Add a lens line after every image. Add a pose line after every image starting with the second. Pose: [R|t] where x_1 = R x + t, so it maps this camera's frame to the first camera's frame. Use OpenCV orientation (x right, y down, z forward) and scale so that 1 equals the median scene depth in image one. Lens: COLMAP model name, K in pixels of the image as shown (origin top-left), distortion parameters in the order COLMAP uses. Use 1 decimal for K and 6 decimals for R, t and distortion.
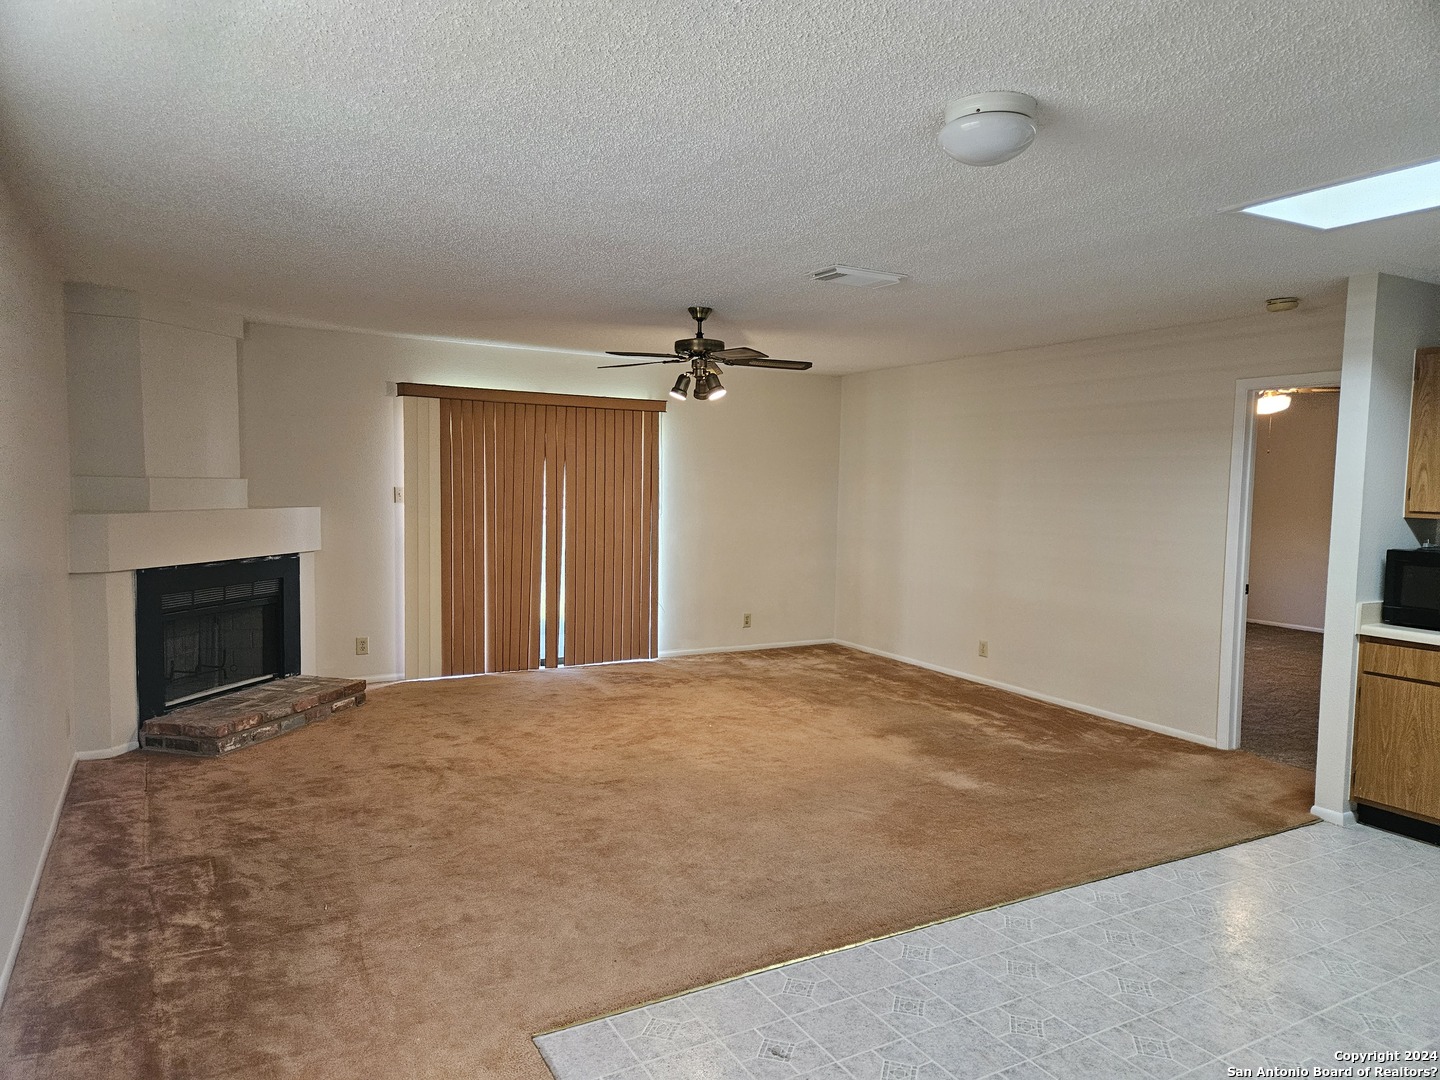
lens RADIAL K [[954.5, 0, 730.4], [0, 954.5, 545.4], [0, 0, 1]] dist [0.089046, -0.075245]
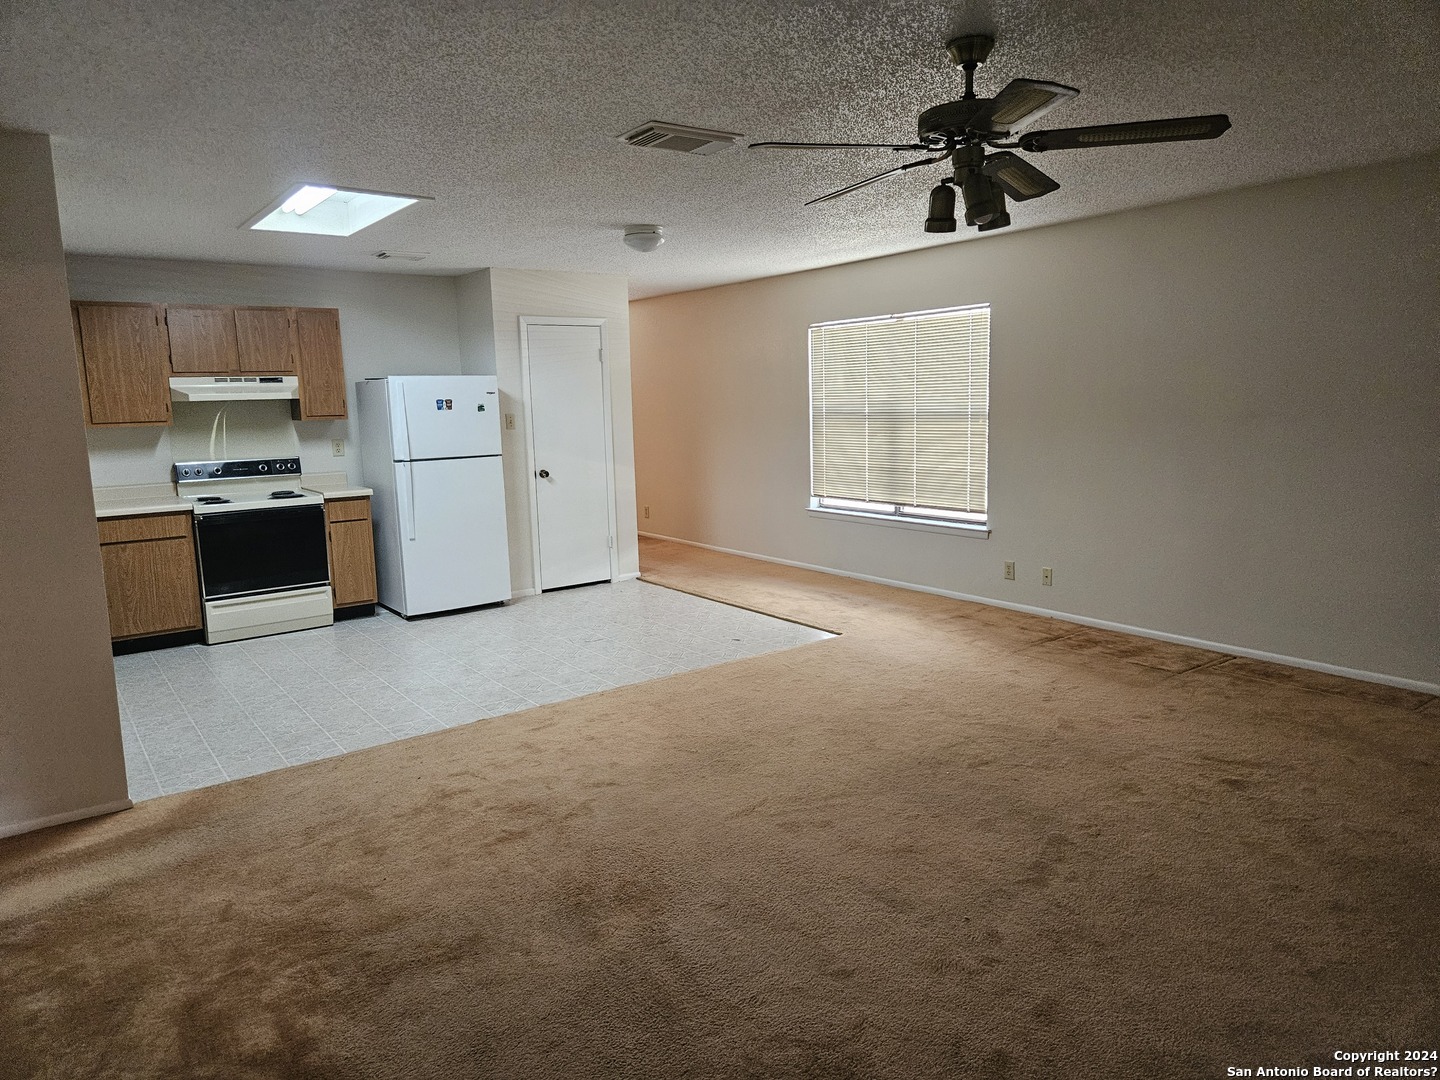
lens RADIAL K [[954.5, 0, 721.4], [0, 954.5, 525.5], [0, 0, 1]] dist [0.089046, -0.075245]
pose [[-0.994018, 0.023852, -0.106581, 0.191104], [0.001407, 0.978577, 0.205875, -0.129814], [0.109208, 0.204494, -0.972757, 1.869109]]
